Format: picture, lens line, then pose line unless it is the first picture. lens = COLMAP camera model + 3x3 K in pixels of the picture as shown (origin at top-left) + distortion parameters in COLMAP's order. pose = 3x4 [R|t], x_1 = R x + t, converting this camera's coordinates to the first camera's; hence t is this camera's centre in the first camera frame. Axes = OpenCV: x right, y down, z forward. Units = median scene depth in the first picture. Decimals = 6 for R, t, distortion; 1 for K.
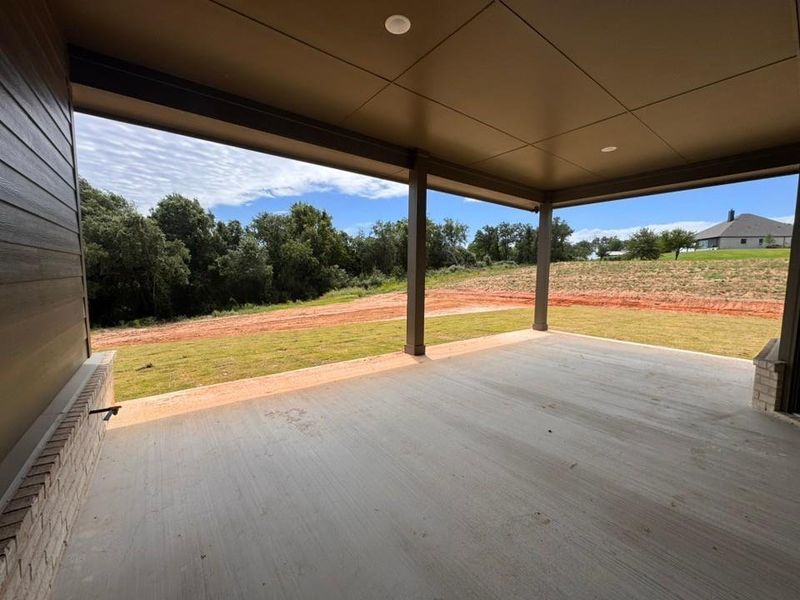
lens RADIAL K [[318.1, 0, 400.6], [0, 318.1, 300.3], [0, 0, 1]] dist [-0.004235, 0.000161]
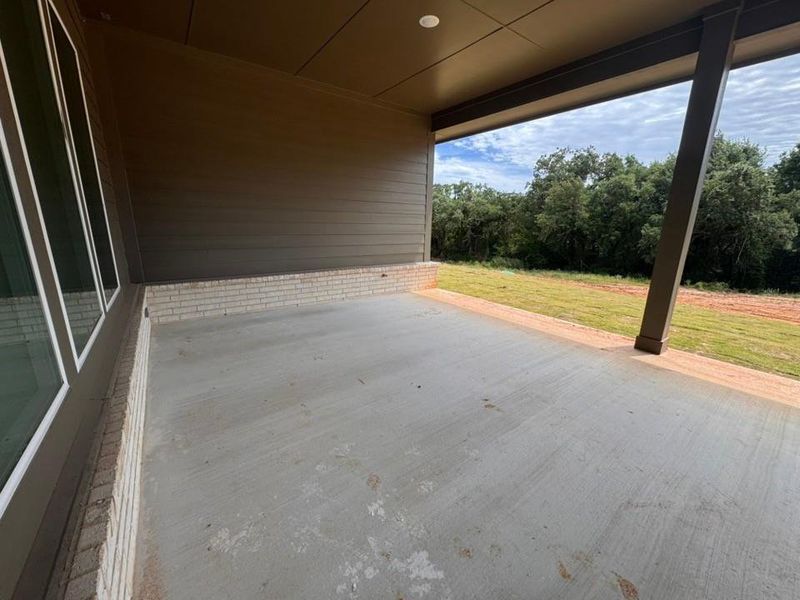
lens RADIAL K [[318.1, 0, 400.6], [0, 318.1, 300.3], [0, 0, 1]] dist [-0.004235, 0.000161]
pose [[-0.018005, 0.229229, -0.973206, 0.083375], [-0.111204, 0.966866, 0.229793, -0.003473], [0.993634, 0.112362, 0.008082, 0.055897]]
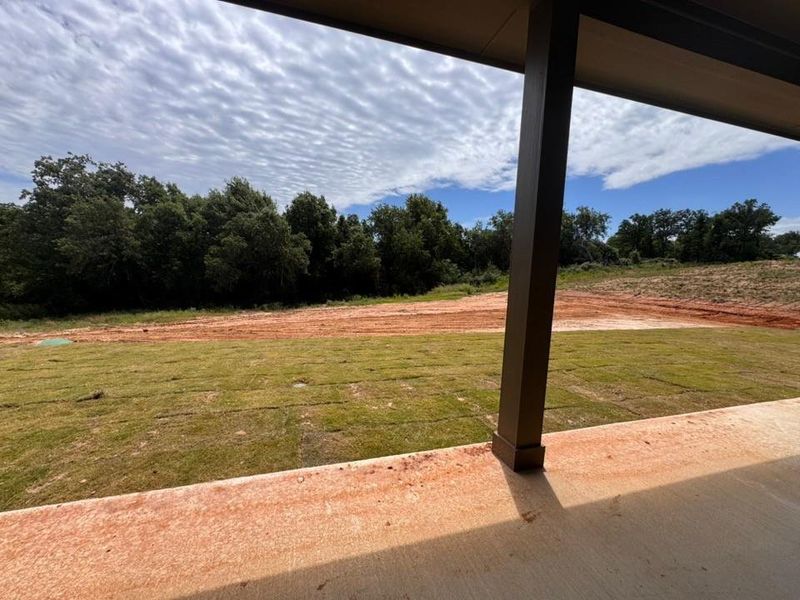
lens RADIAL K [[318.1, 0, 400.6], [0, 318.1, 300.3], [0, 0, 1]] dist [-0.004235, 0.000161]
pose [[0.936172, 0.061548, -0.346112, 0.003792], [-0.056227, 0.998095, 0.025405, -0.005515], [0.347016, -0.004323, 0.937849, 0.067081]]
